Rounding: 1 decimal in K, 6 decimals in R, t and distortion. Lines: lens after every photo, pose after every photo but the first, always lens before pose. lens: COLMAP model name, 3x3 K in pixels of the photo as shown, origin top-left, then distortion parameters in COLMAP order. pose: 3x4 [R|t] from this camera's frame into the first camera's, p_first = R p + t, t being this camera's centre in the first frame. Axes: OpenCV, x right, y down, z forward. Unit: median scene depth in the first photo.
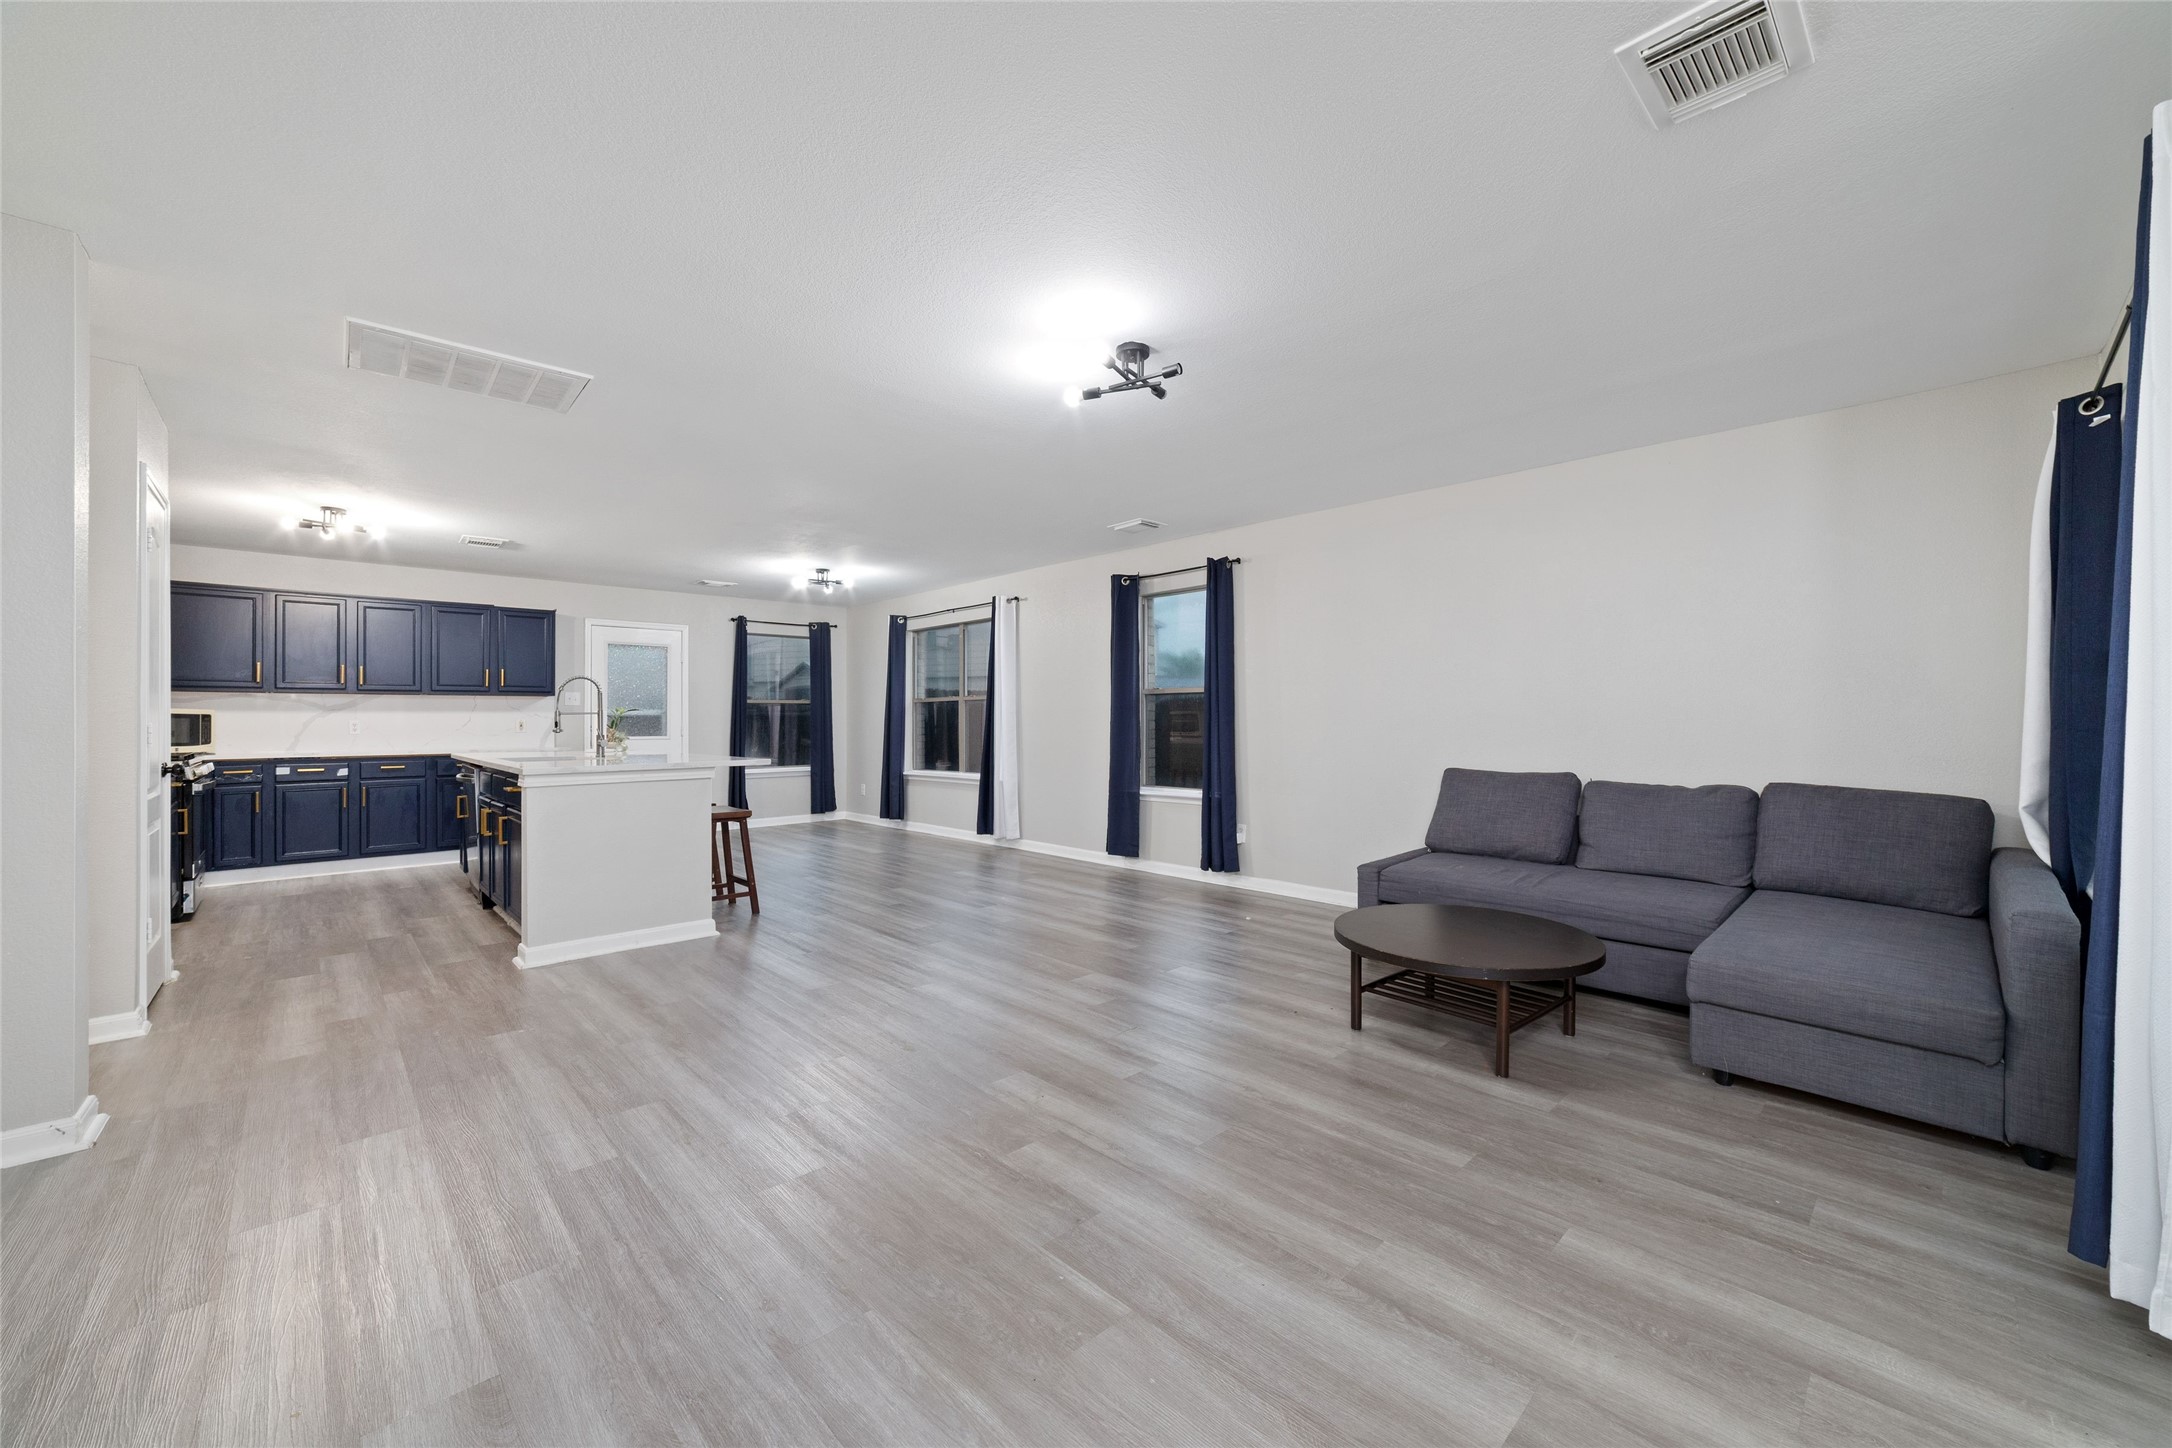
lens RADIAL K [[838.7, 0, 1092.8], [0, 838.7, 721.4], [0, 0, 1]] dist [-0.016477, 0.007567]
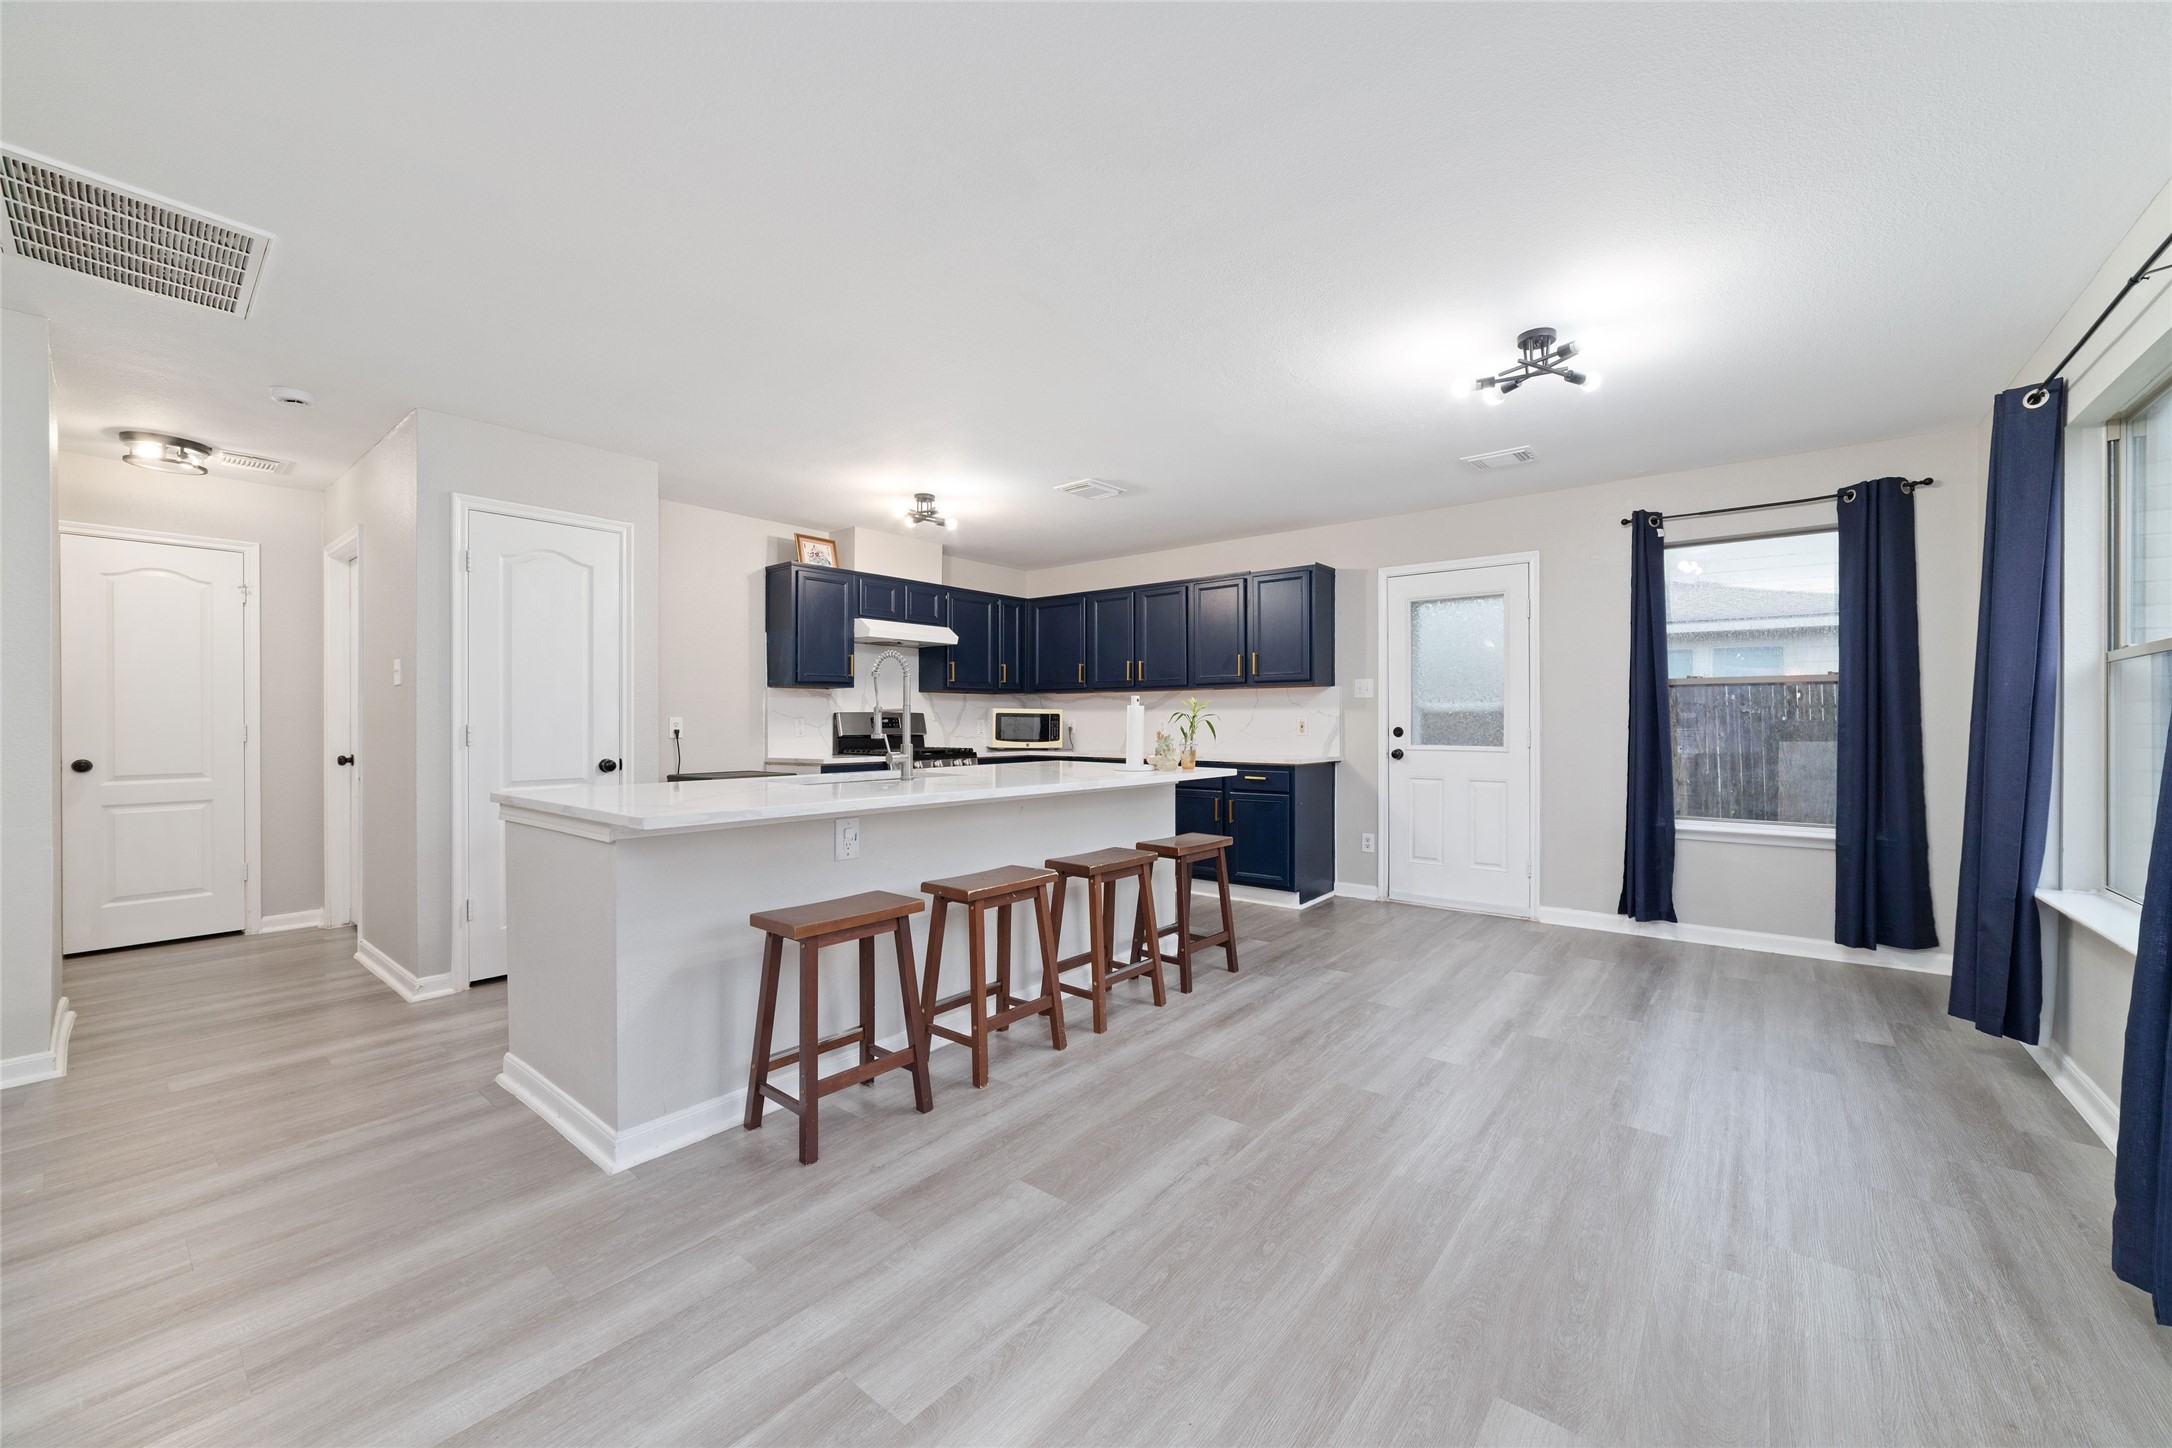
lens RADIAL K [[838.7, 0, 1092.8], [0, 838.7, 721.4], [0, 0, 1]] dist [-0.016477, 0.007567]
pose [[0.131136, 0.004996, -0.991352, 0.041129], [-0.001196, 0.999987, 0.004882, -0.003602], [0.991364, 0.000546, 0.131140, 0.824435]]
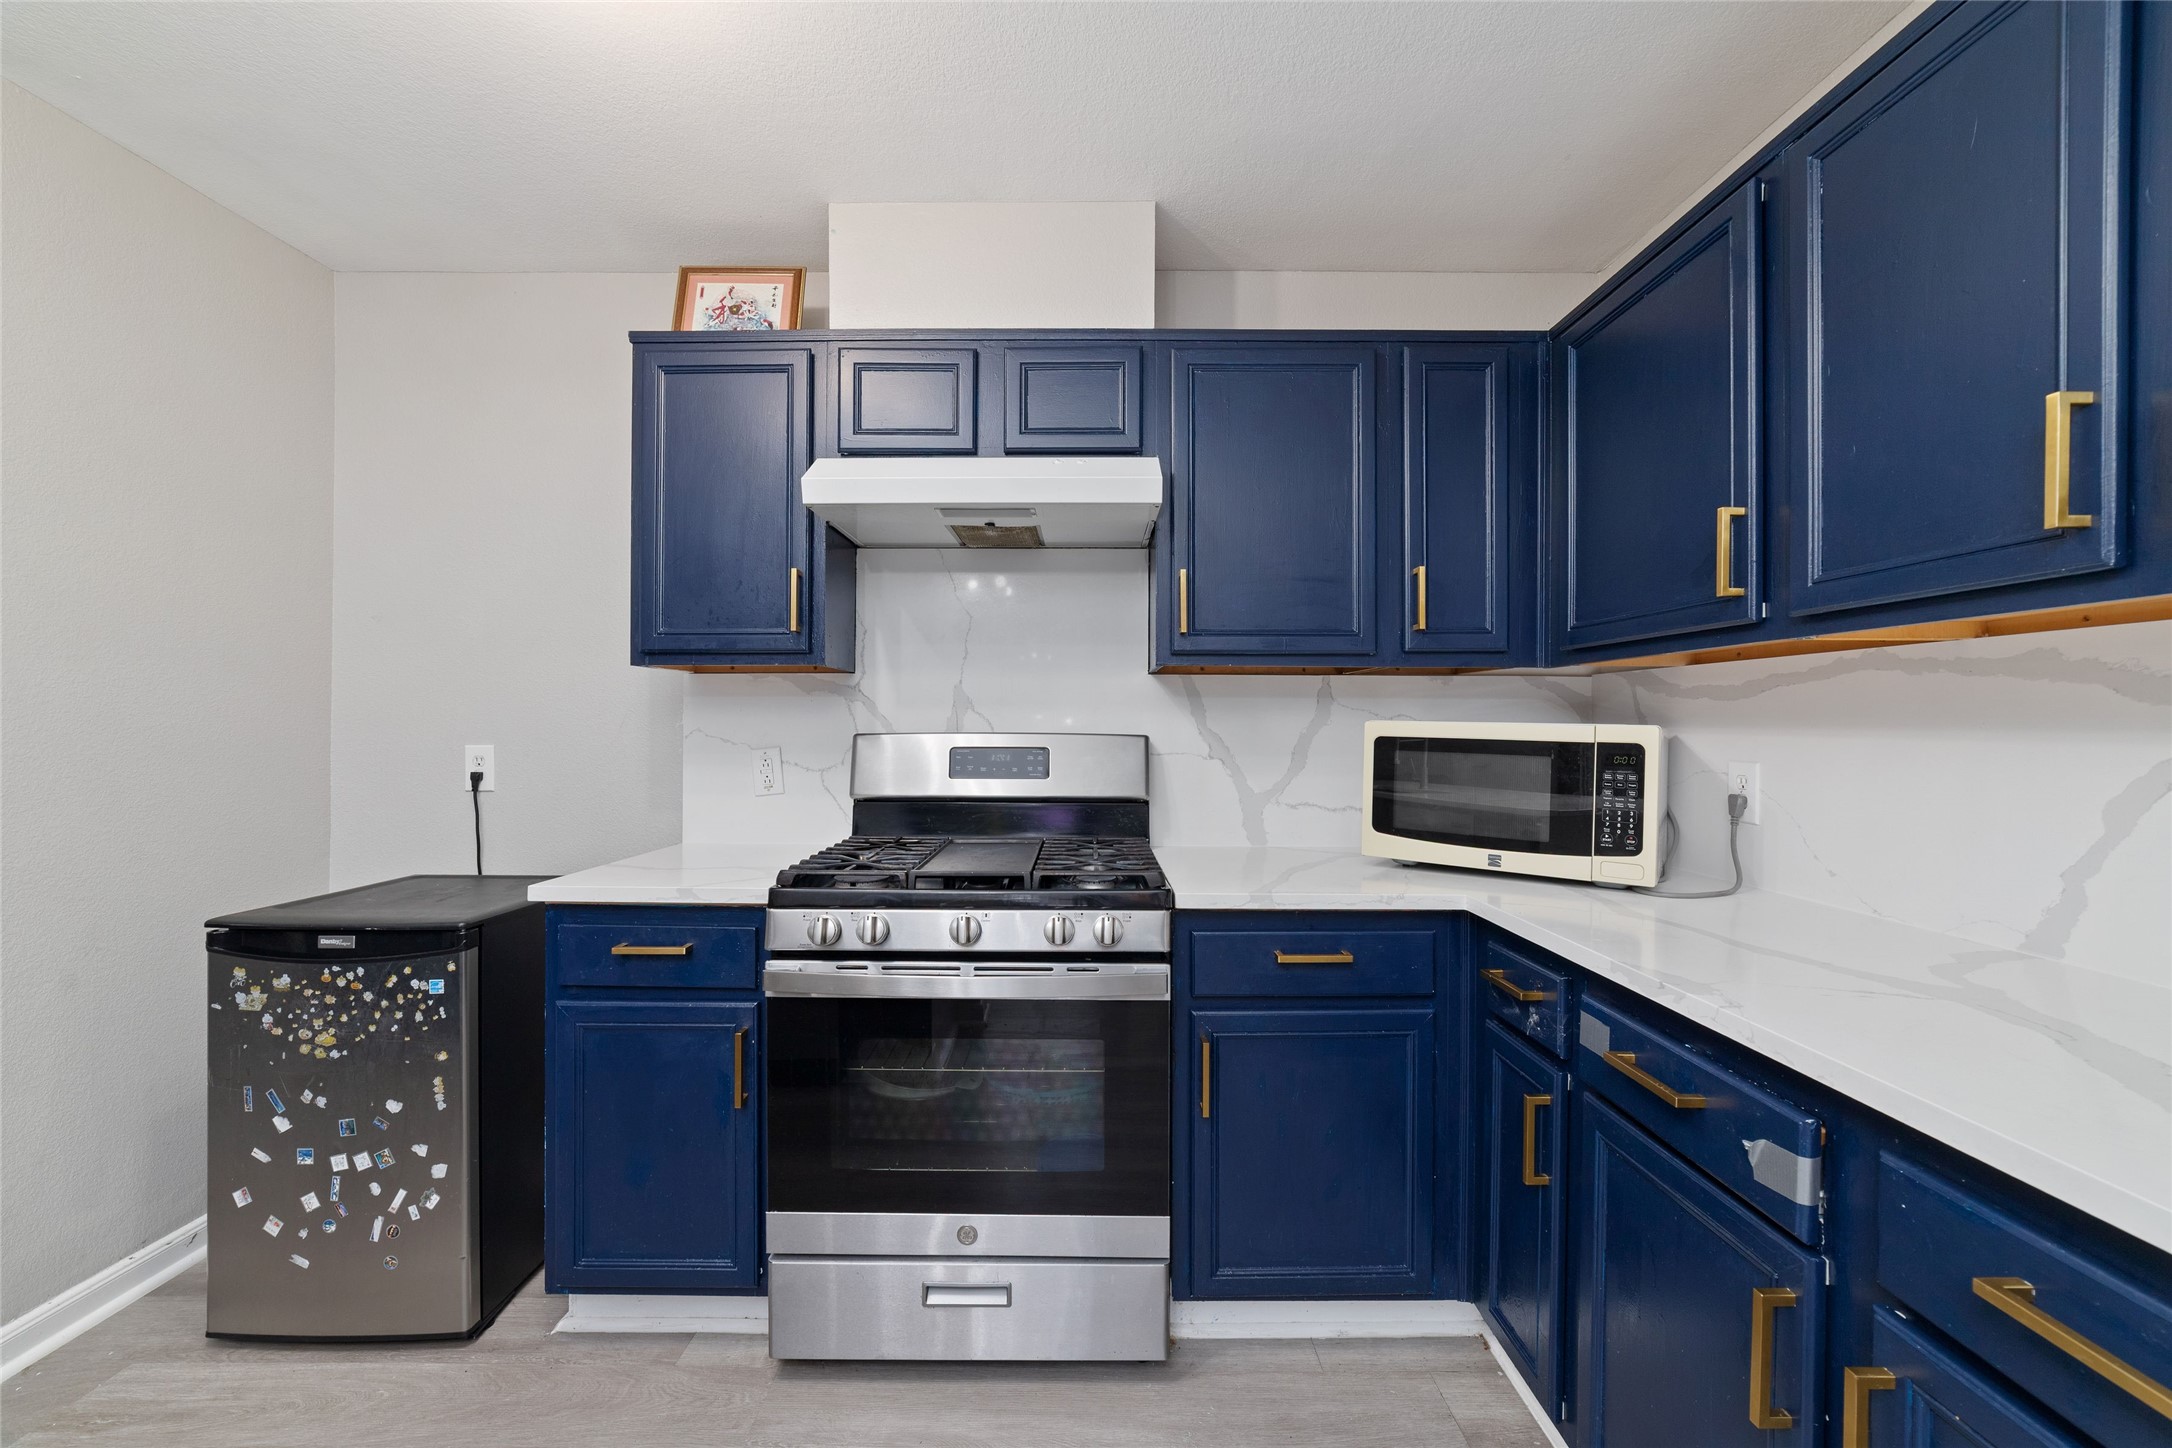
lens RADIAL K [[838.7, 0, 1092.8], [0, 838.7, 721.4], [0, 0, 1]] dist [-0.016477, 0.007567]
pose [[-0.687770, 0.001289, -0.725927, -0.688802], [-0.002190, 0.999990, 0.003851, -0.014932], [0.725925, 0.004238, -0.687761, 0.967403]]
